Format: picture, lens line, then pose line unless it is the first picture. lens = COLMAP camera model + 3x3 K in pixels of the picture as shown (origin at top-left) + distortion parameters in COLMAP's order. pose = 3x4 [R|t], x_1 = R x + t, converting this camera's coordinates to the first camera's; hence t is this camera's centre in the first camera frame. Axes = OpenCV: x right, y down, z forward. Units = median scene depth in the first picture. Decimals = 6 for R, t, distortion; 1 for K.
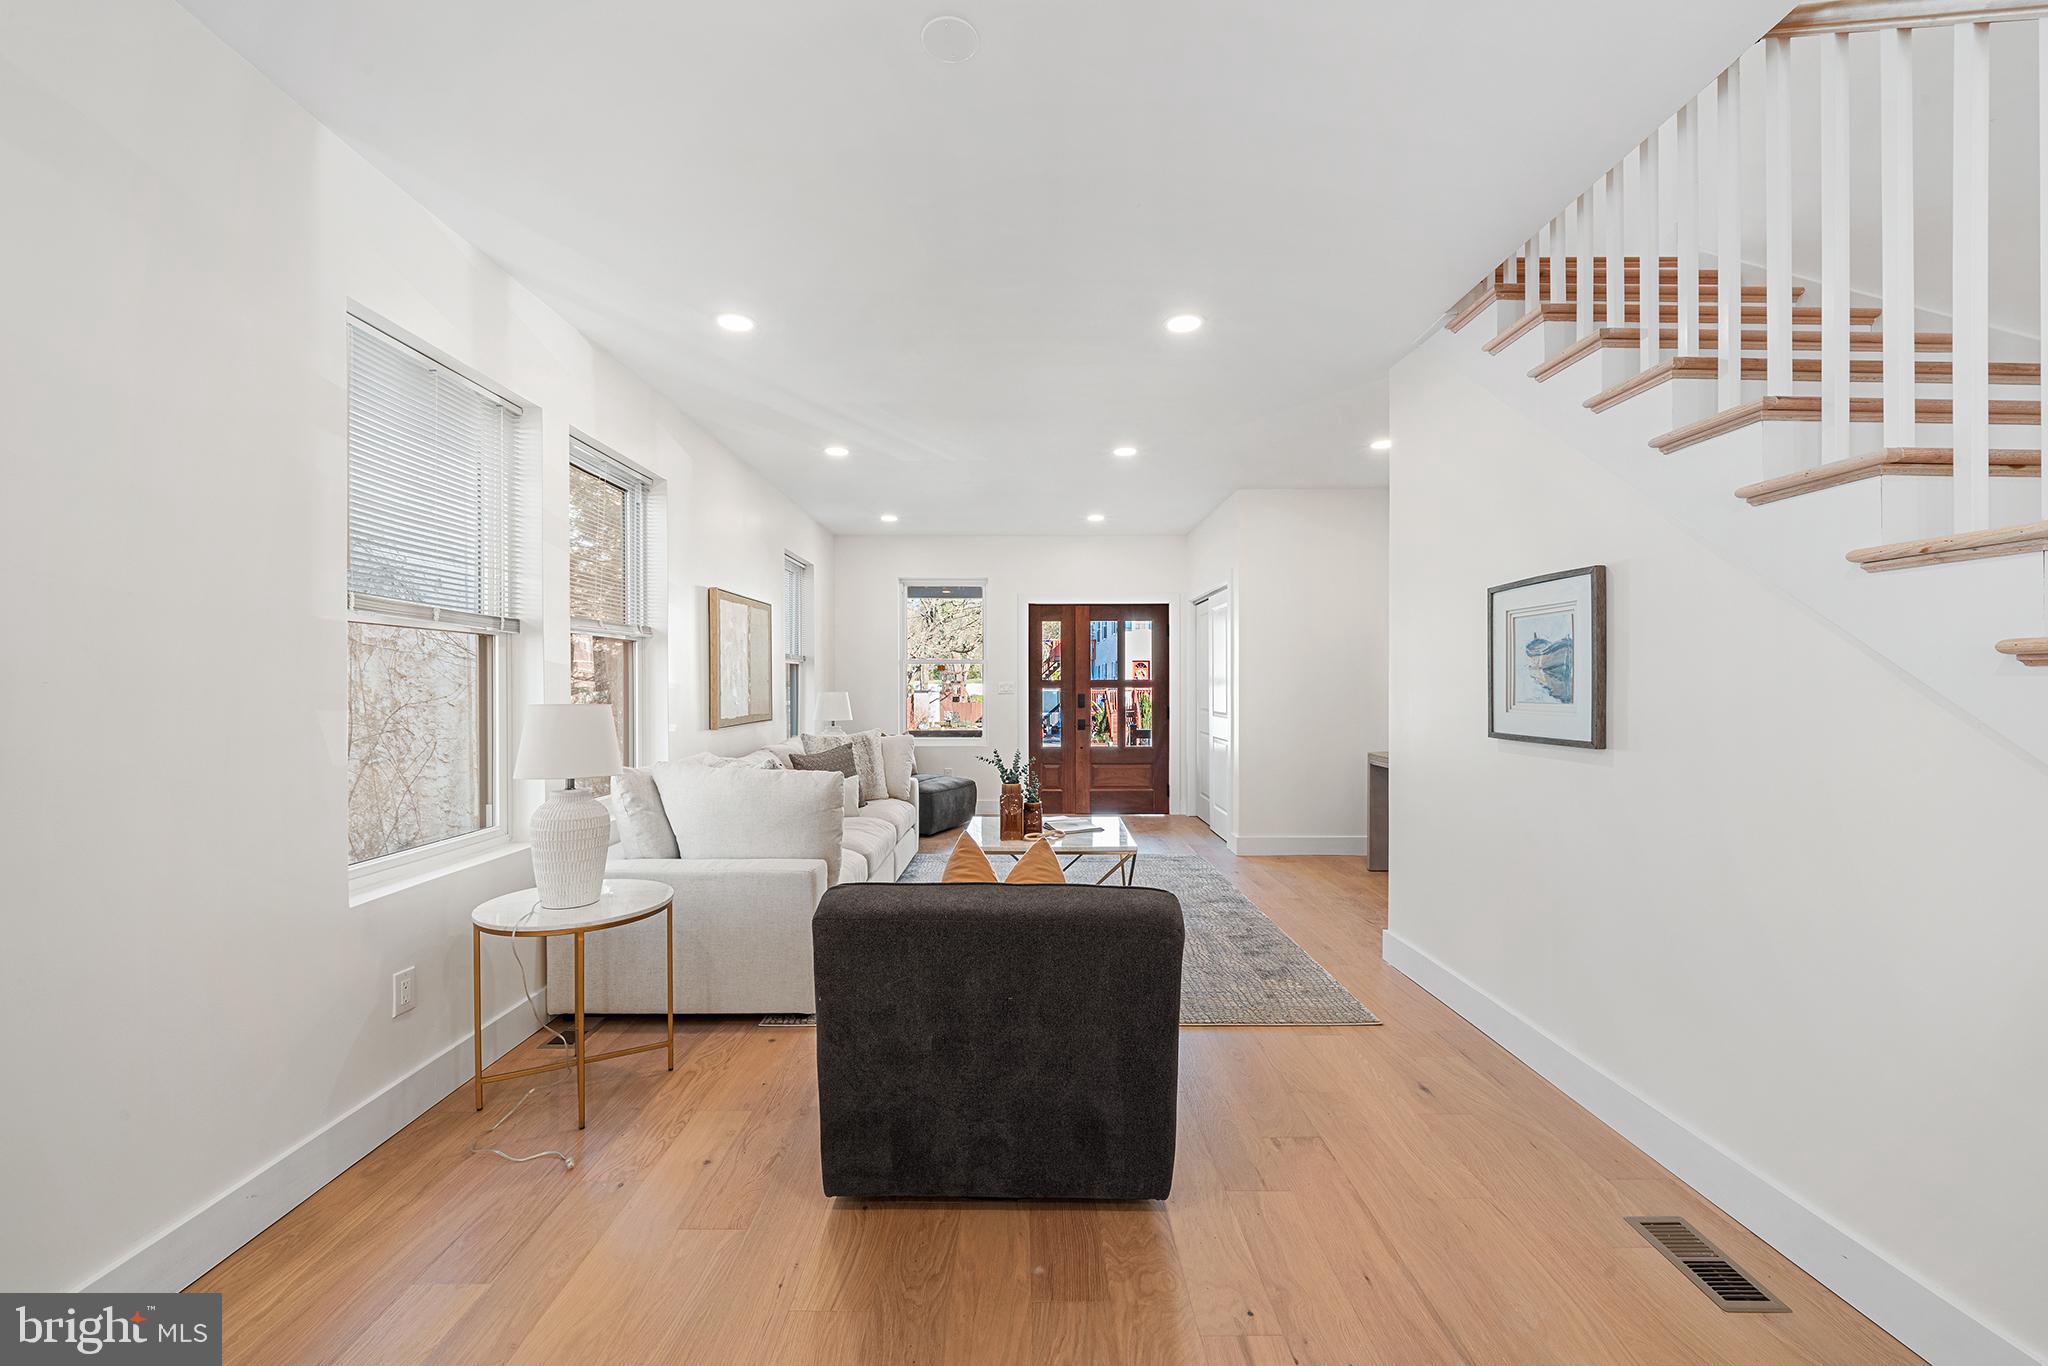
lens RADIAL K [[830.7, 0, 1020.7], [0, 830.7, 681.8], [0, 0, 1]] dist [-0.001409, 0.000221]
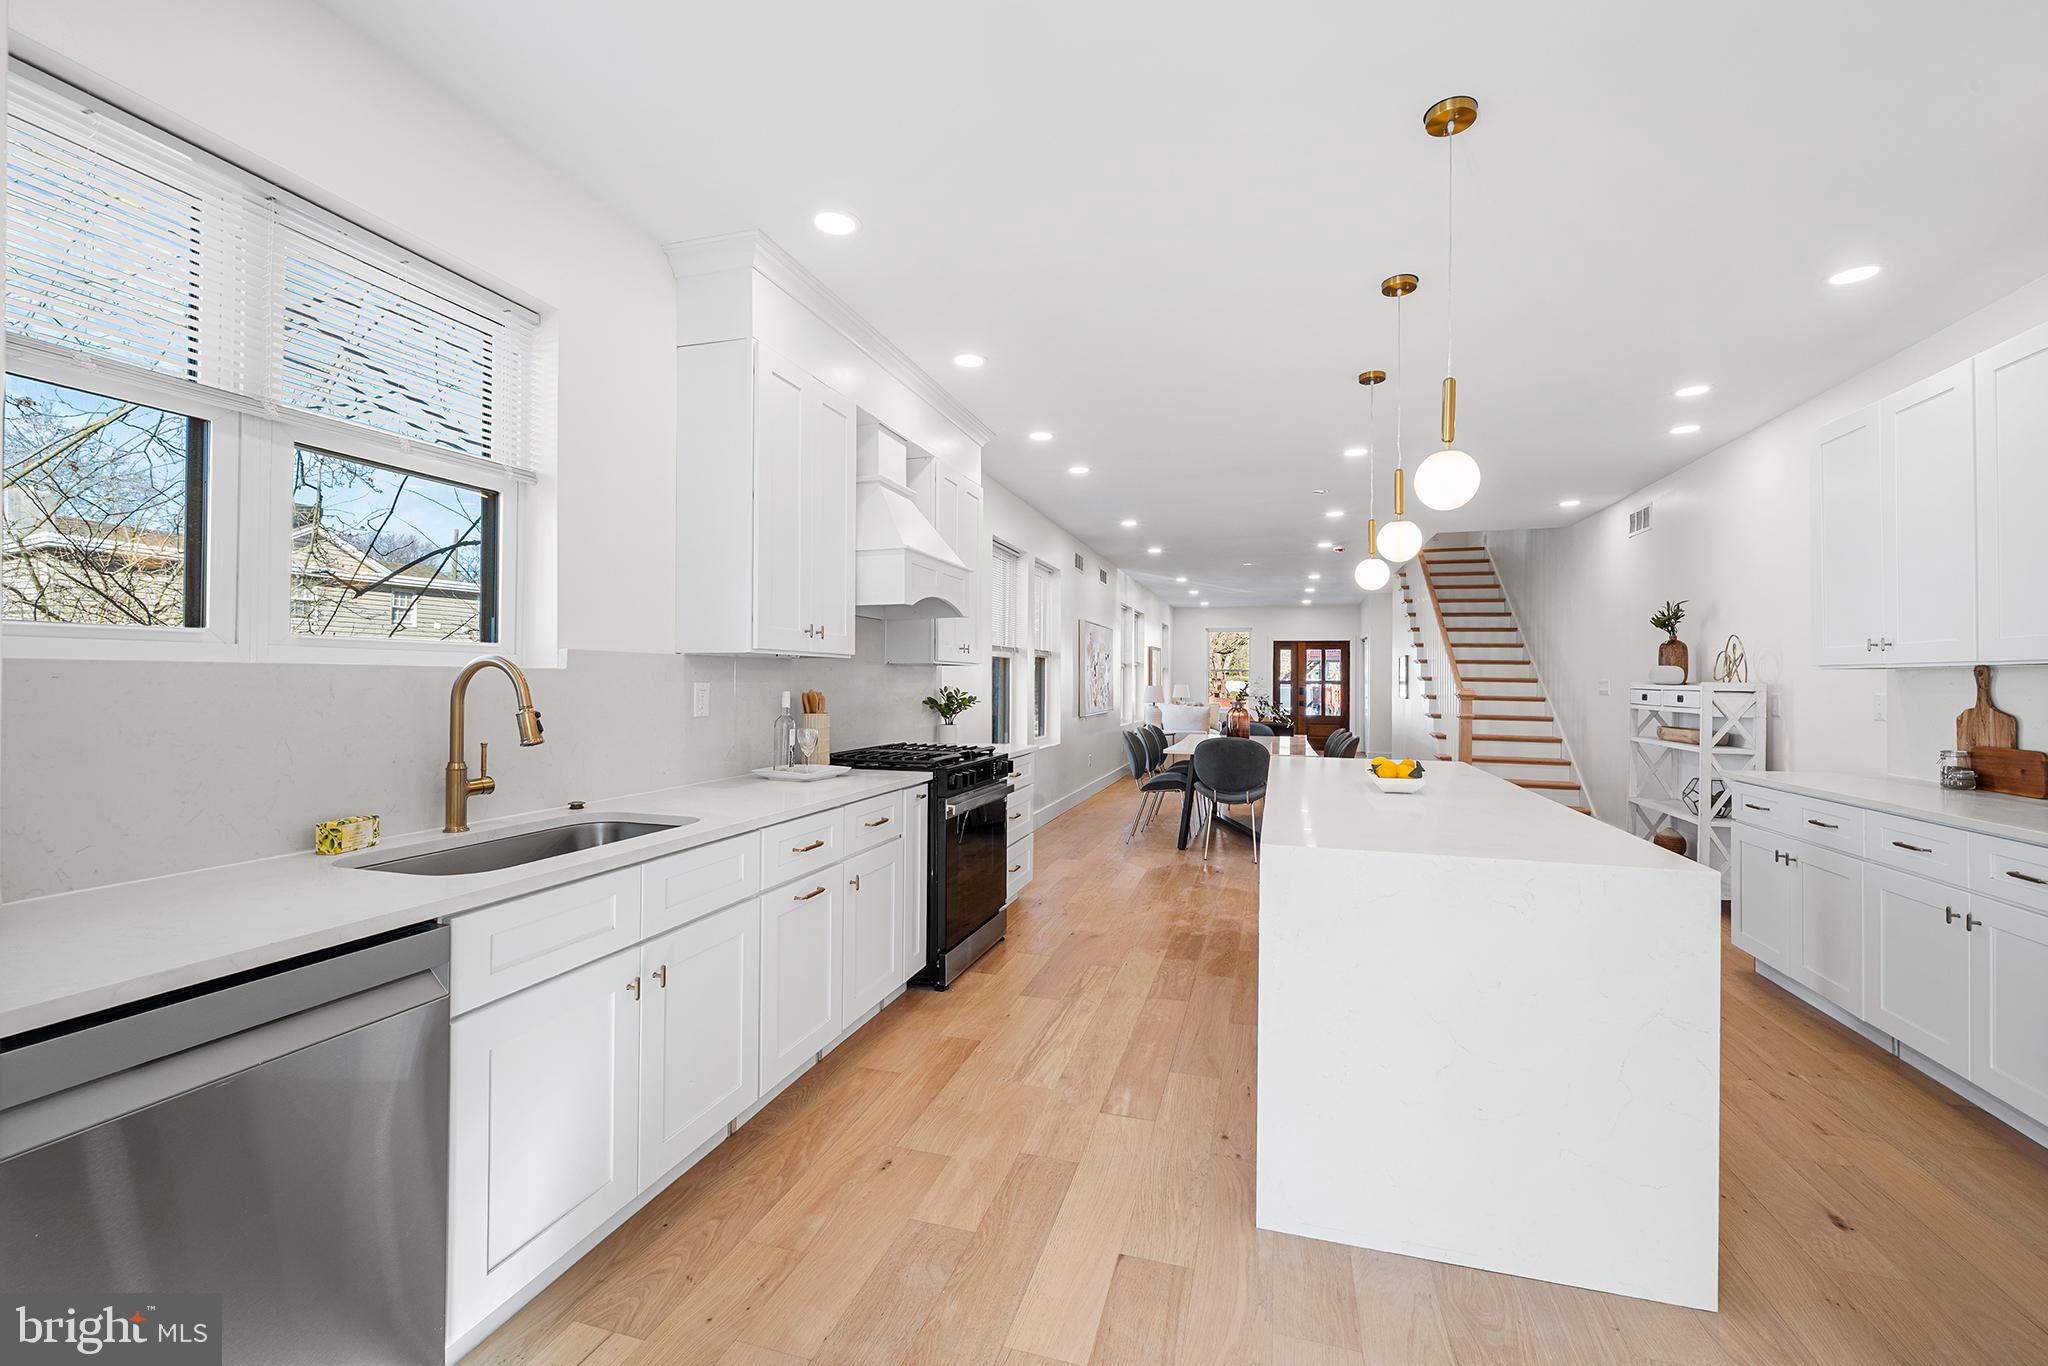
lens RADIAL K [[830.7, 0, 1026.3], [0, 830.7, 677.2], [0, 0, 1]] dist [-0.001409, 0.000221]
pose [[0.962664, -0.000843, -0.270698, -0.020533], [-0.000948, 0.999979, -0.006485, 0.002710], [0.270698, 0.006499, 0.962643, -1.017092]]
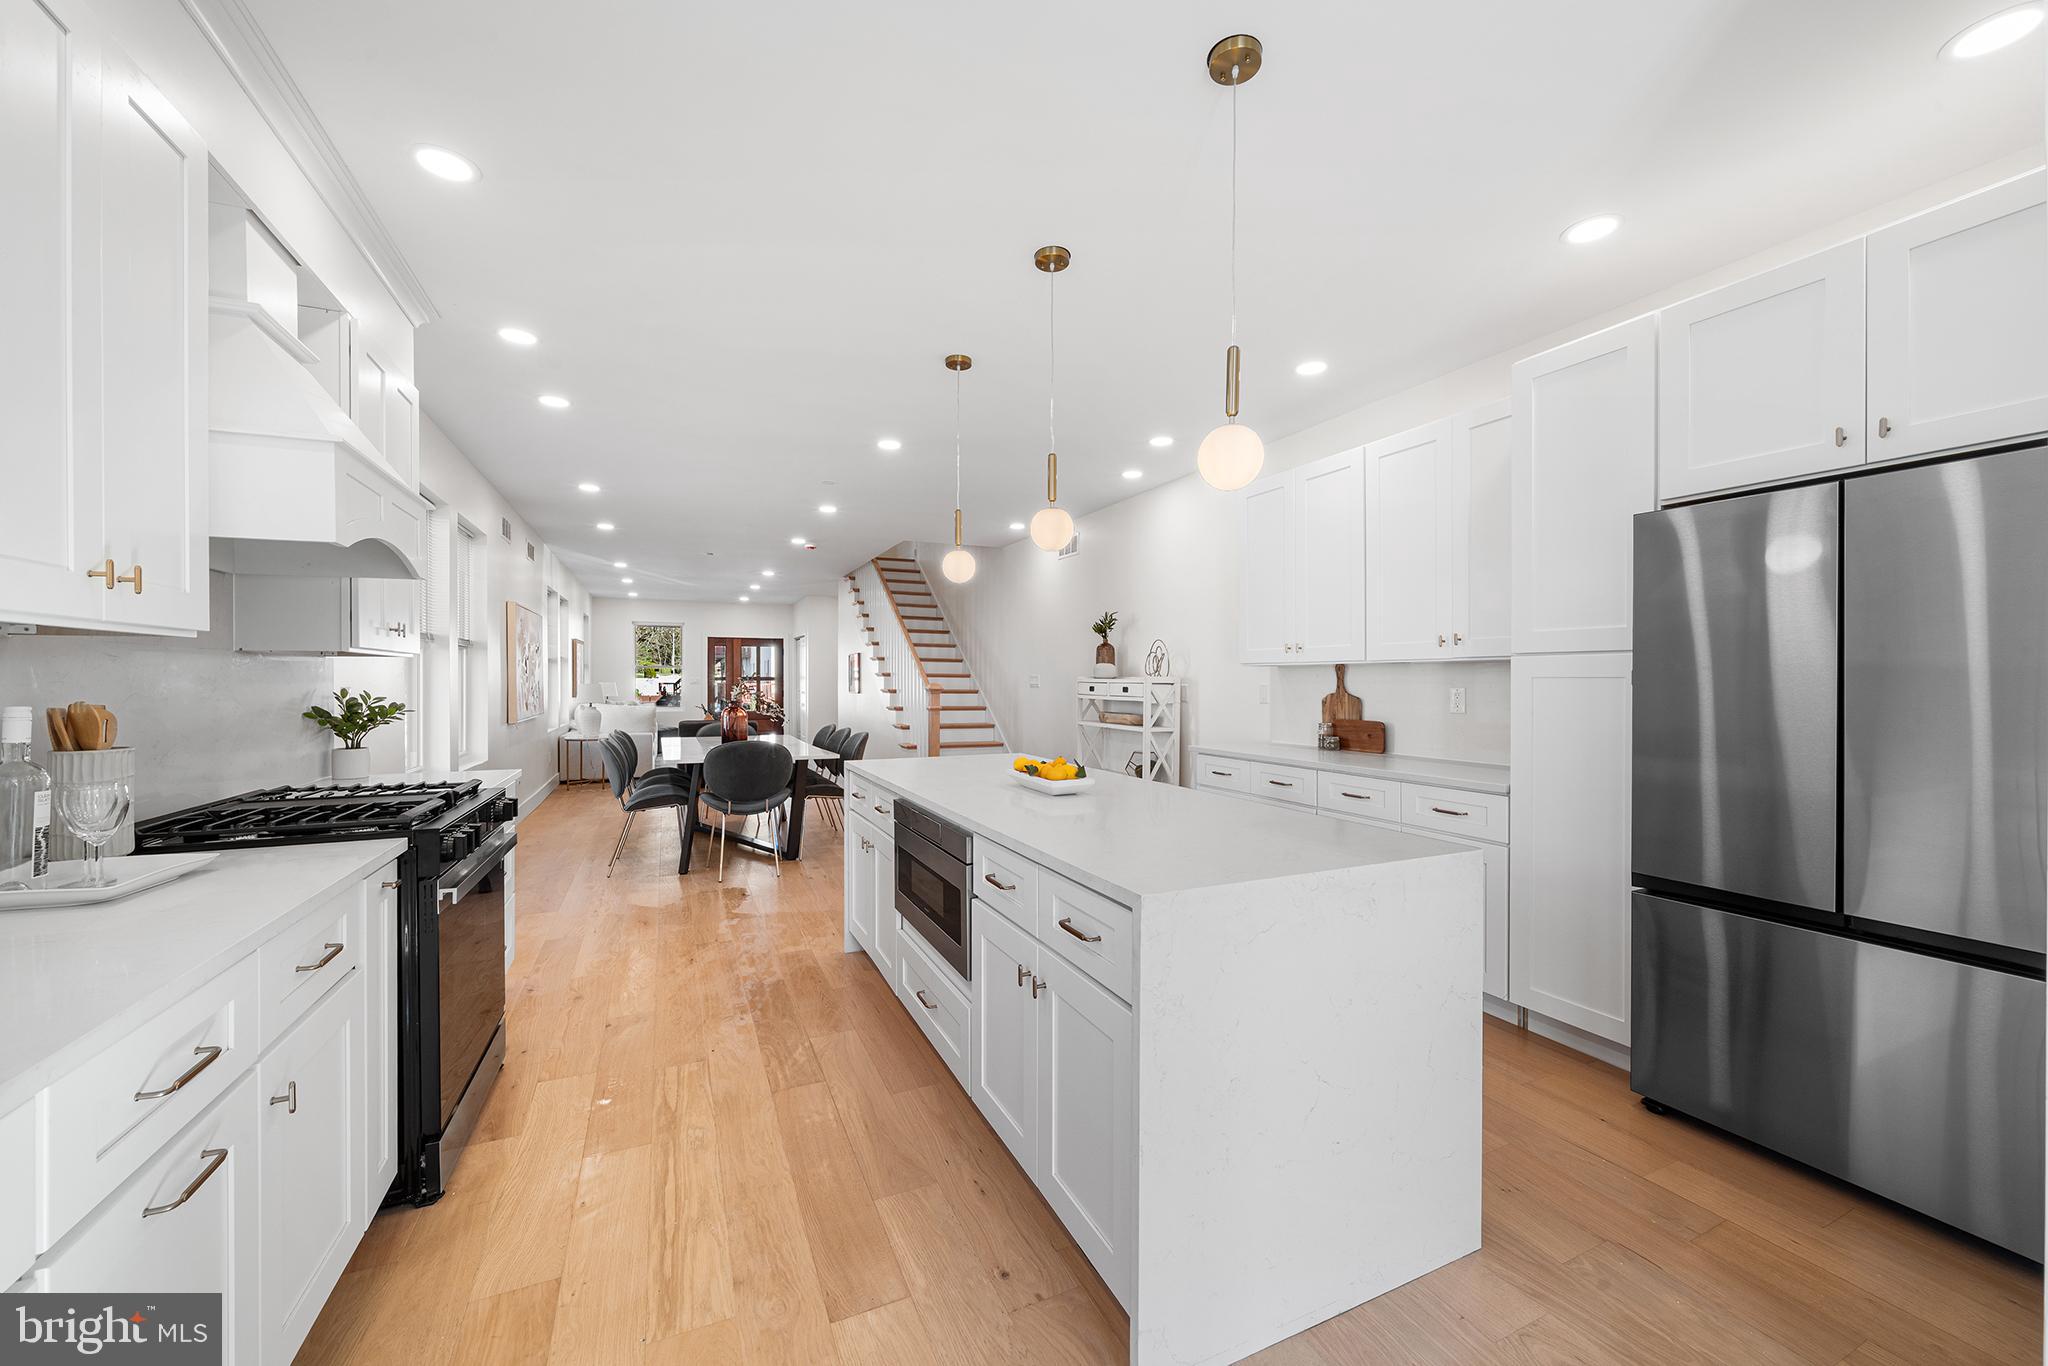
lens RADIAL K [[776.8, 0, 1017.9], [0, 776.8, 680.7], [0, 0, 1]] dist [-0.001509, -0.000397]
pose [[0.903363, -0.007948, 0.428803, -0.112438], [0.006634, 0.999968, 0.004558, 0.002104], [-0.428825, -0.001273, 0.903386, -0.911219]]
